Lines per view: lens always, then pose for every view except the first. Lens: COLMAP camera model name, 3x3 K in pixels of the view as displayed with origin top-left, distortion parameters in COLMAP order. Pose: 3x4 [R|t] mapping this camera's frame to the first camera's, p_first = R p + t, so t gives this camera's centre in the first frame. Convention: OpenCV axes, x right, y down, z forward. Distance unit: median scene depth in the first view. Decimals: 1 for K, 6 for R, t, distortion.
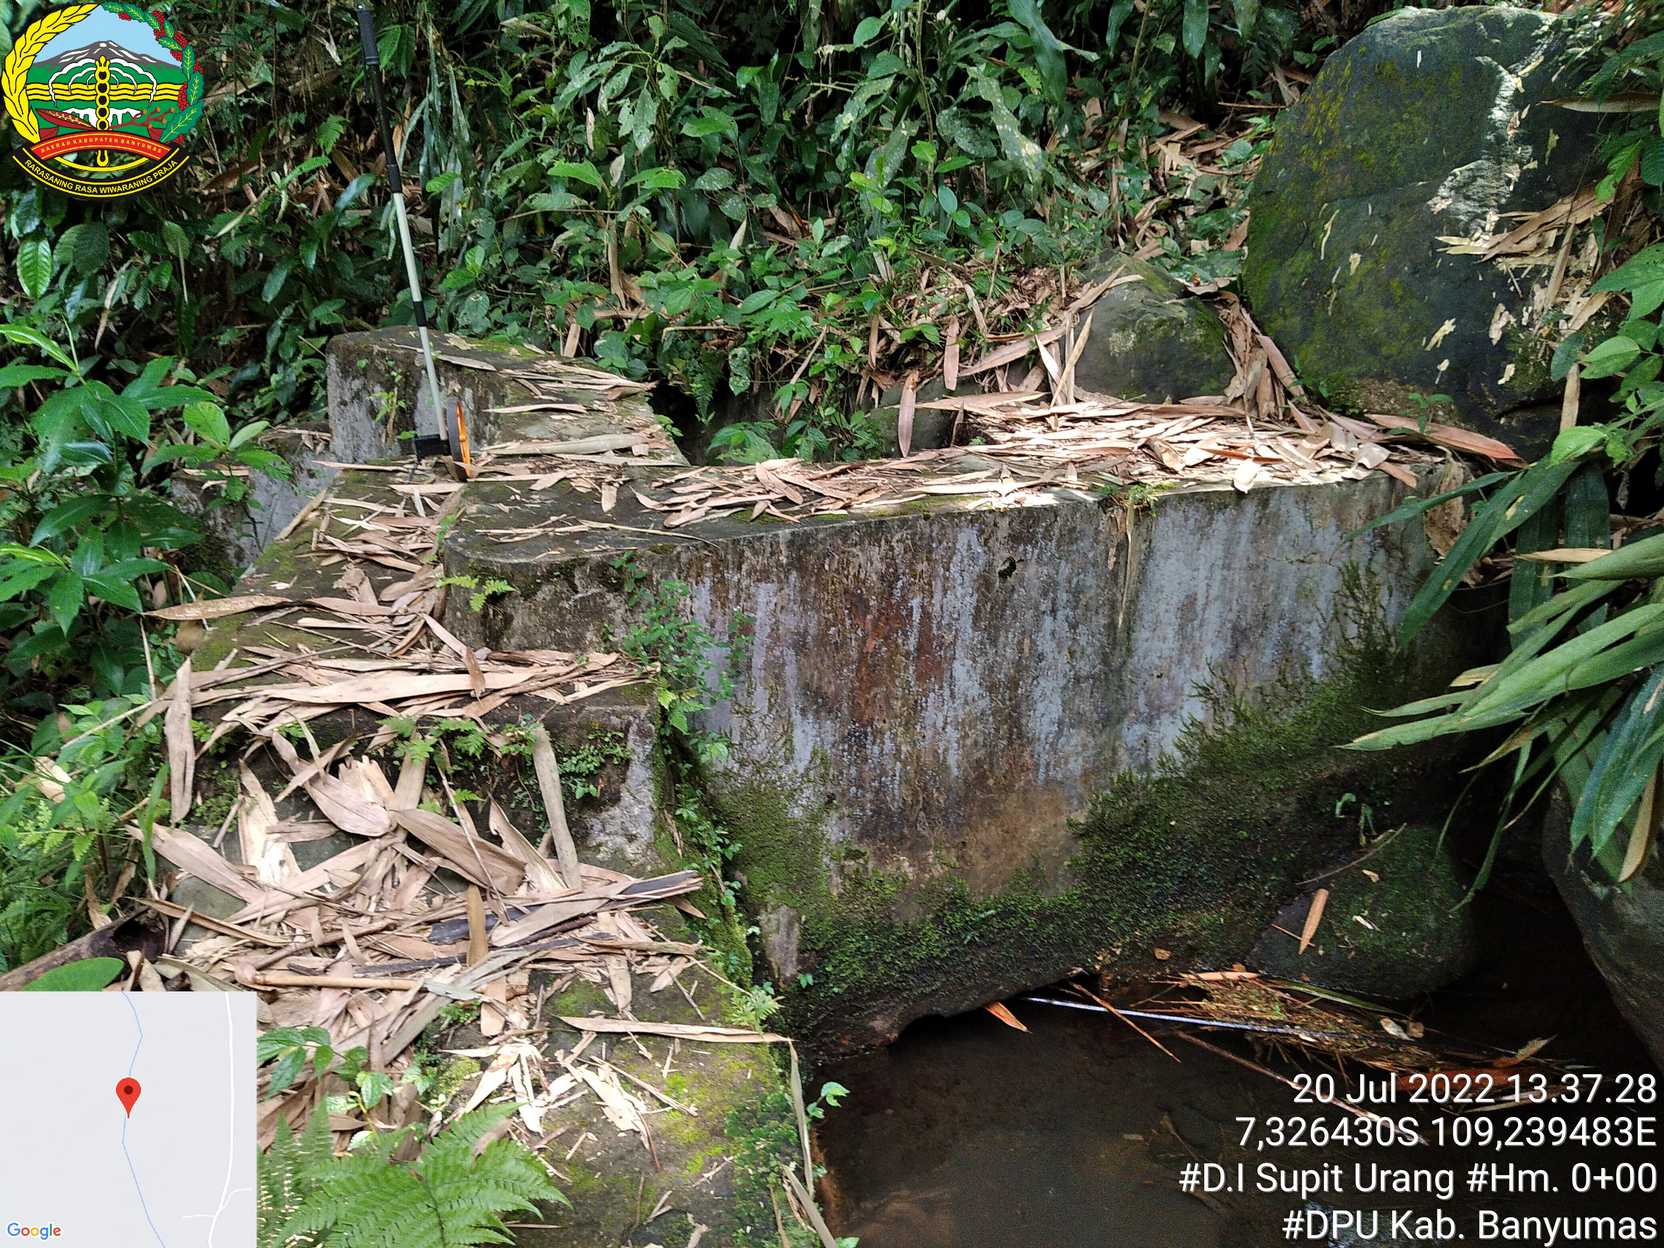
lens RADIAL K [[1310.5, 0, 861.6], [0, 1310.5, 624.4], [0, 0, 1]] dist [0.210373, -0.631898]
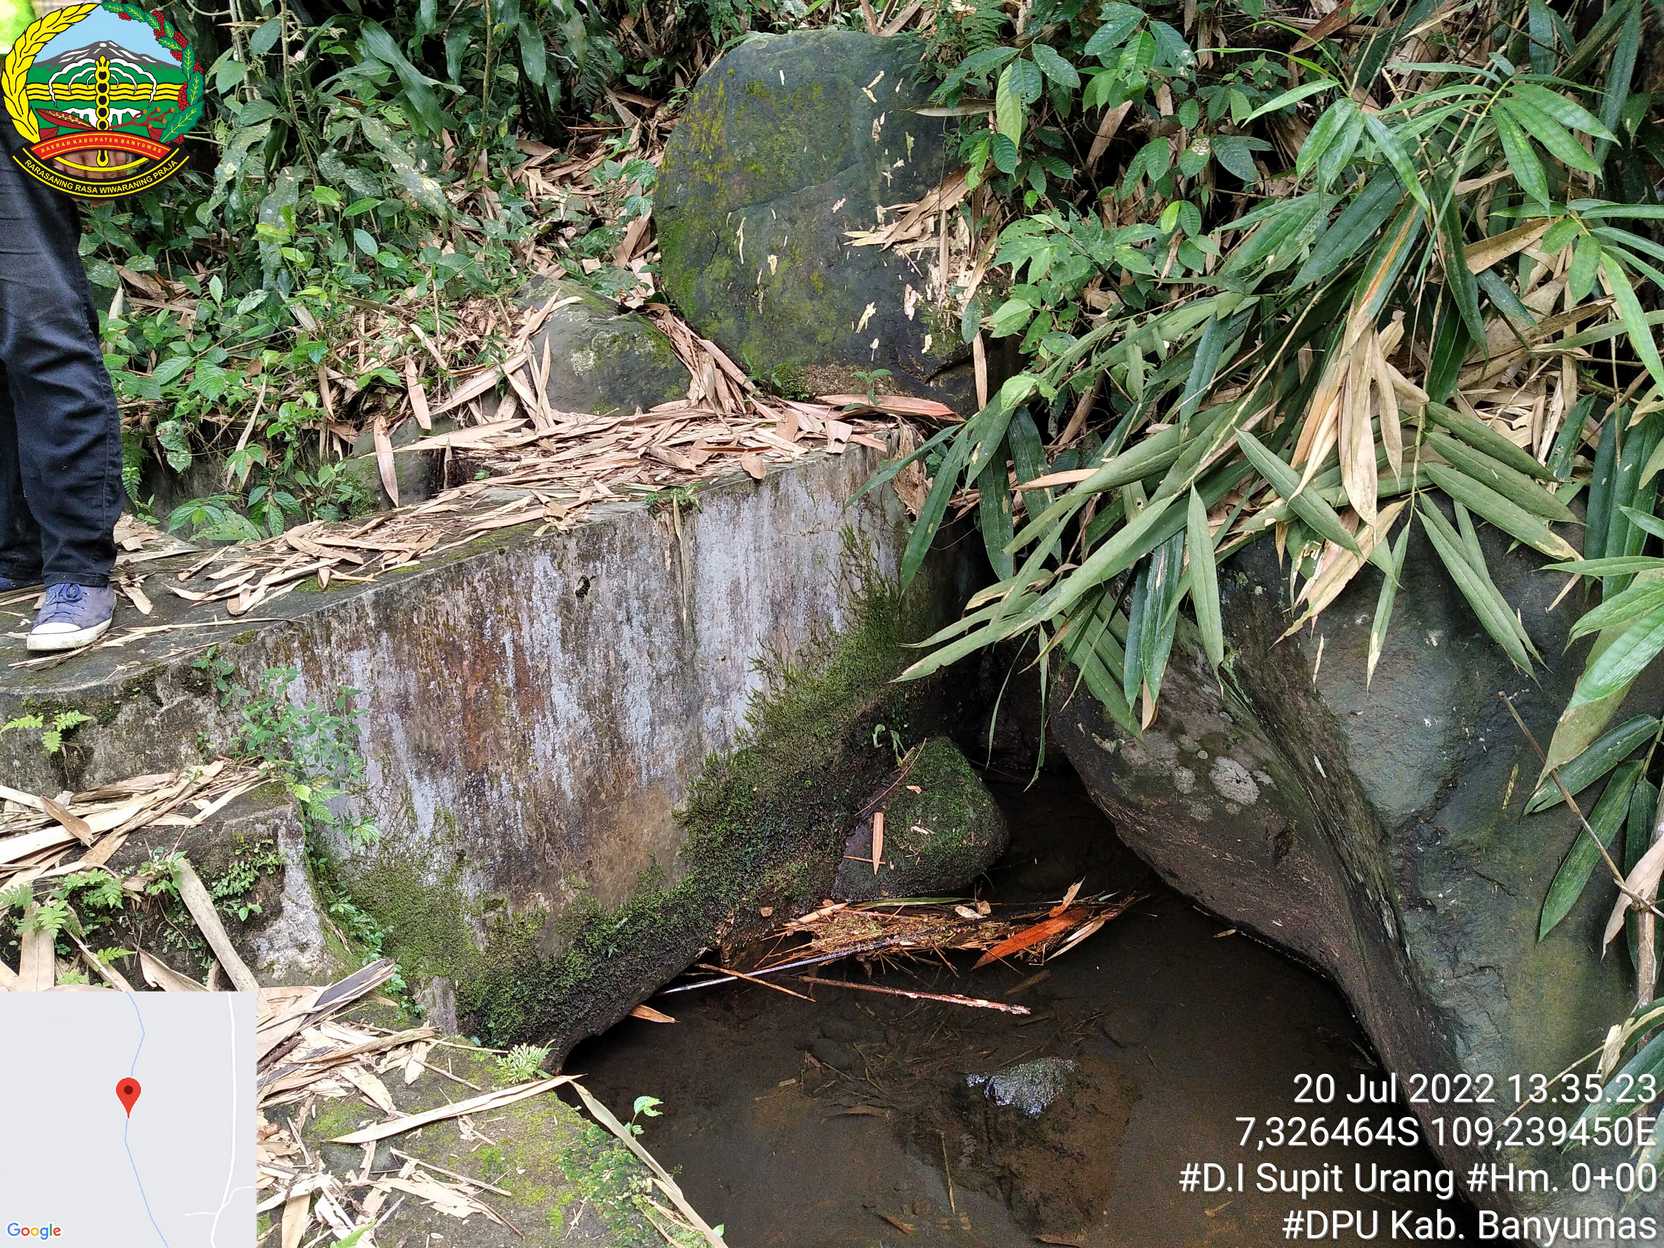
lens RADIAL K [[1305.8, 0, 802.6], [0, 1305.8, 631.4], [0, 0, 1]] dist [0.149917, -0.378352]
pose [[0.885496, -0.215706, 0.411542, -0.150482], [0.220004, 0.974776, 0.037547, -0.008845], [-0.409261, 0.057293, 0.910617, 0.001163]]
